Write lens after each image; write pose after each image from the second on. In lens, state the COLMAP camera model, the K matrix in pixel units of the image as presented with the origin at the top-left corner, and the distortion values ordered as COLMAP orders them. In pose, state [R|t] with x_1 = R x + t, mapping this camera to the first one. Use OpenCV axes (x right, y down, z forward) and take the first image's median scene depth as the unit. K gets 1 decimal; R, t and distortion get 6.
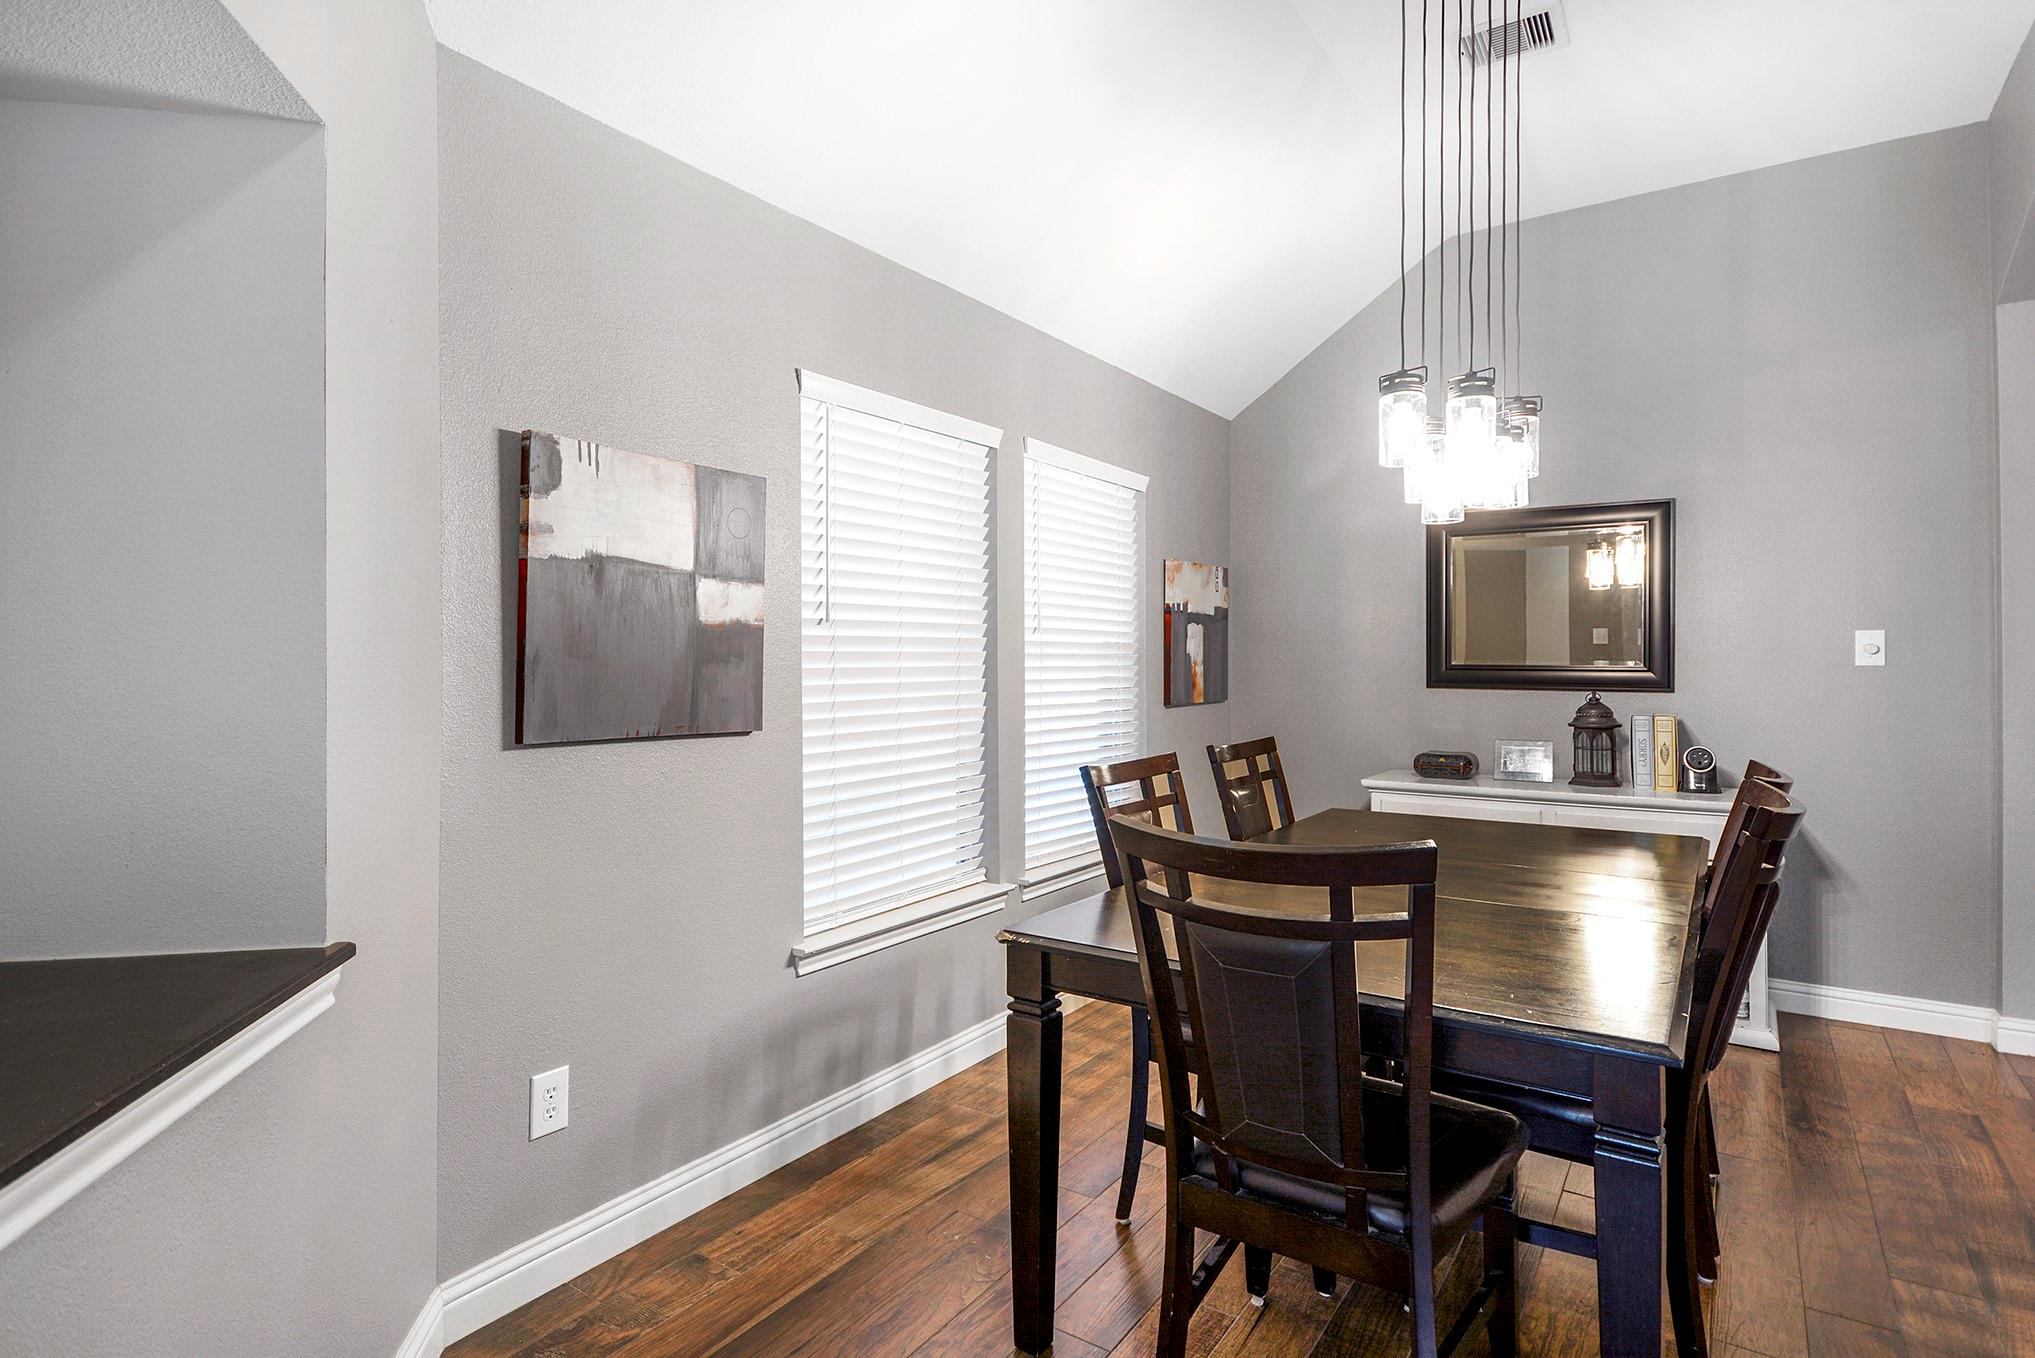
lens RADIAL K [[1035.3, 0, 1012.2], [0, 1035.3, 672.9], [0, 0, 1]] dist [0.016180, -0.006788]
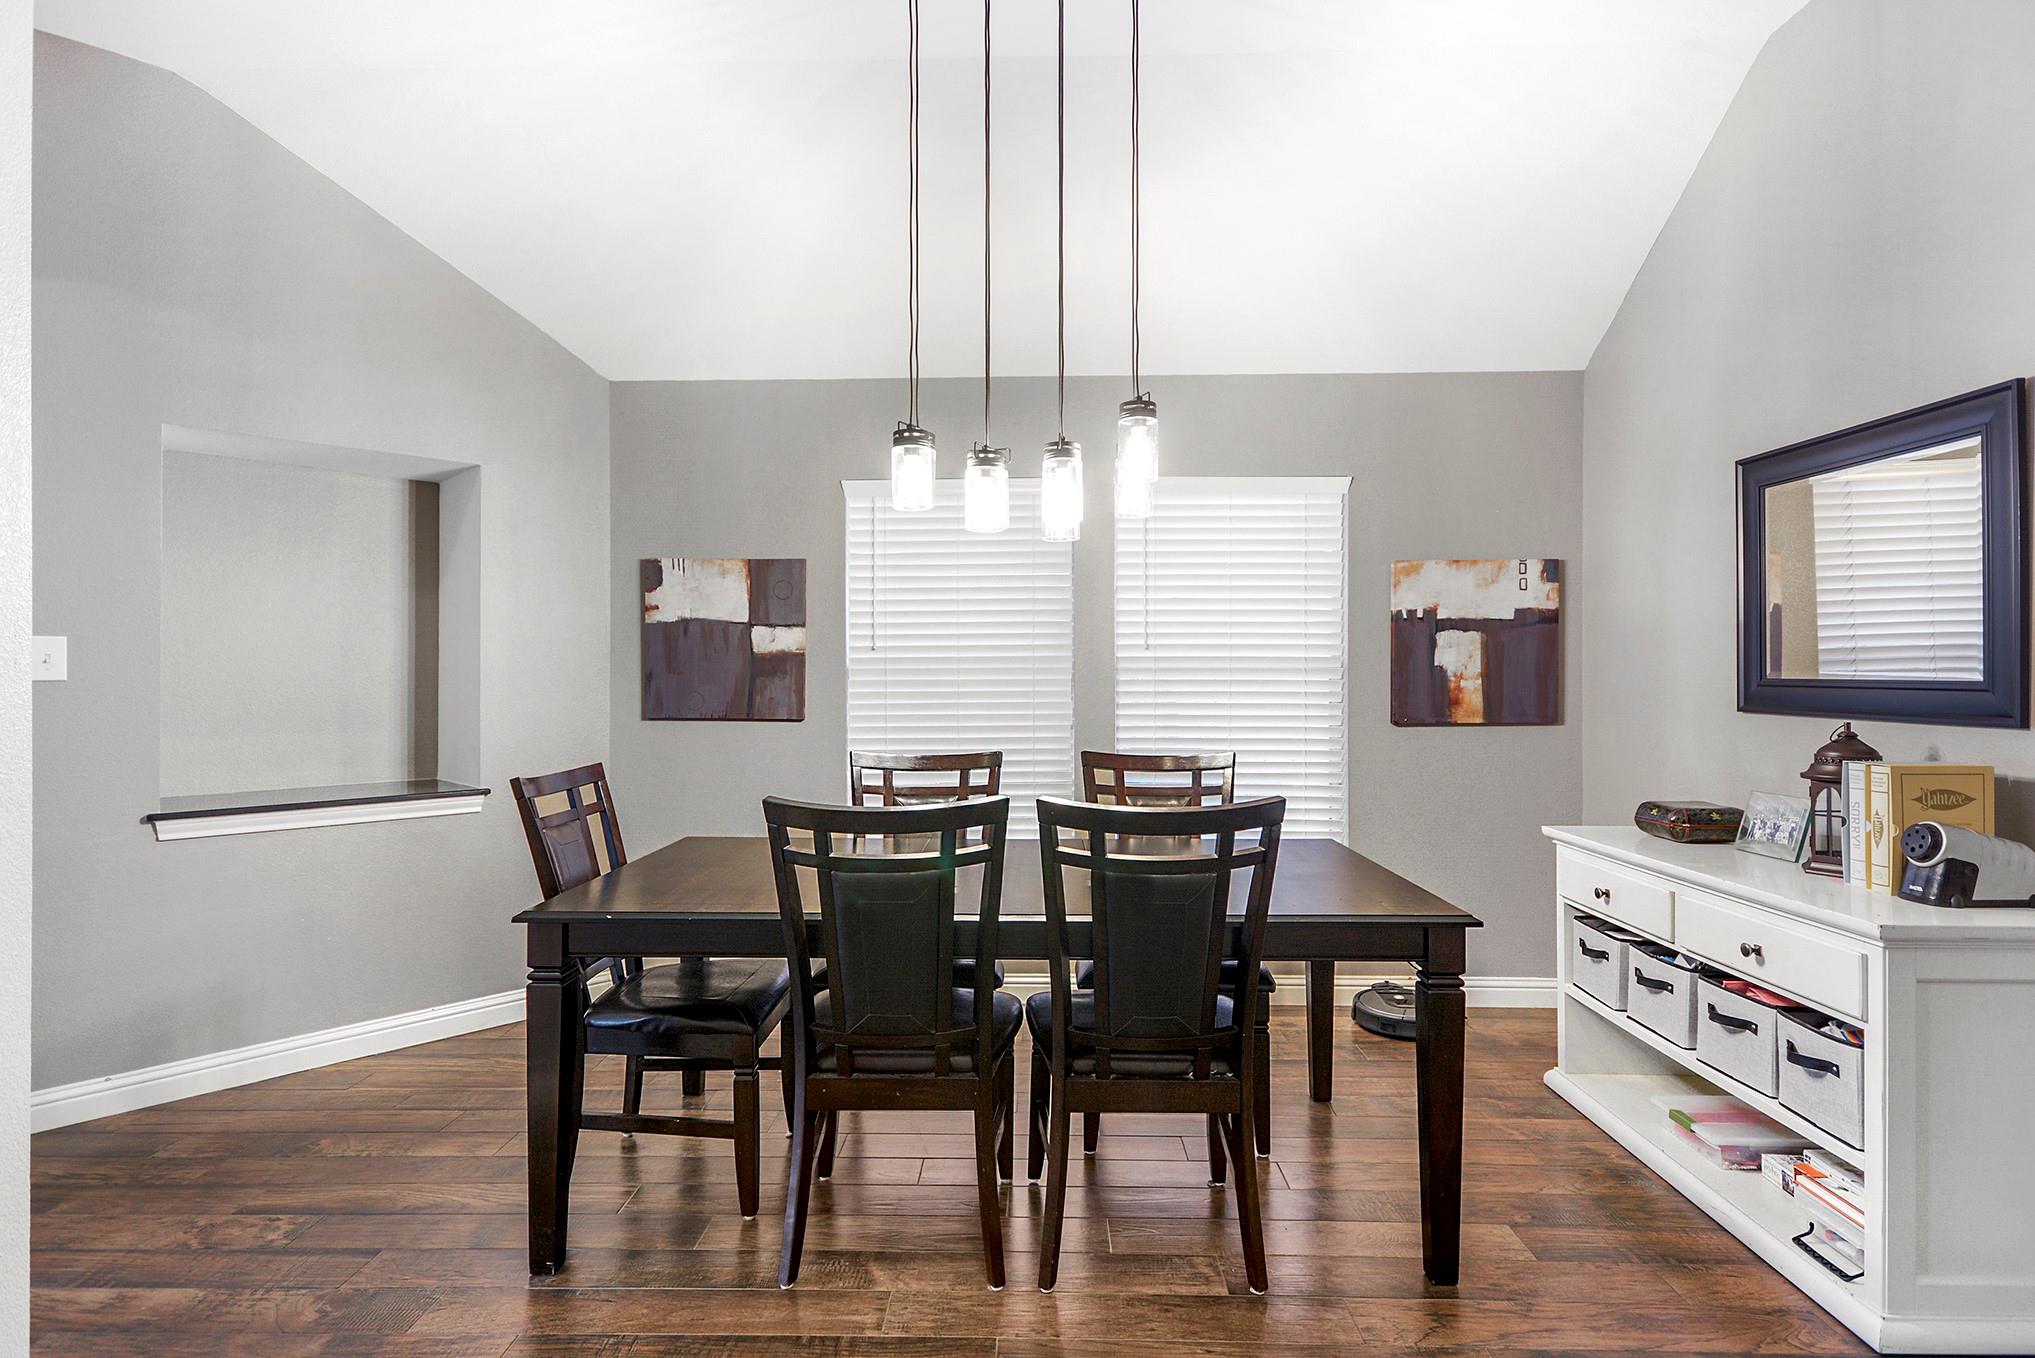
lens RADIAL K [[1035.3, 0, 1012.2], [0, 1035.3, 672.9], [0, 0, 1]] dist [0.016180, -0.006788]
pose [[0.543047, -0.008377, -0.839660, 1.301848], [-0.007988, 0.999853, -0.015141, 0.005874], [0.839664, 0.014930, 0.542901, 0.426531]]
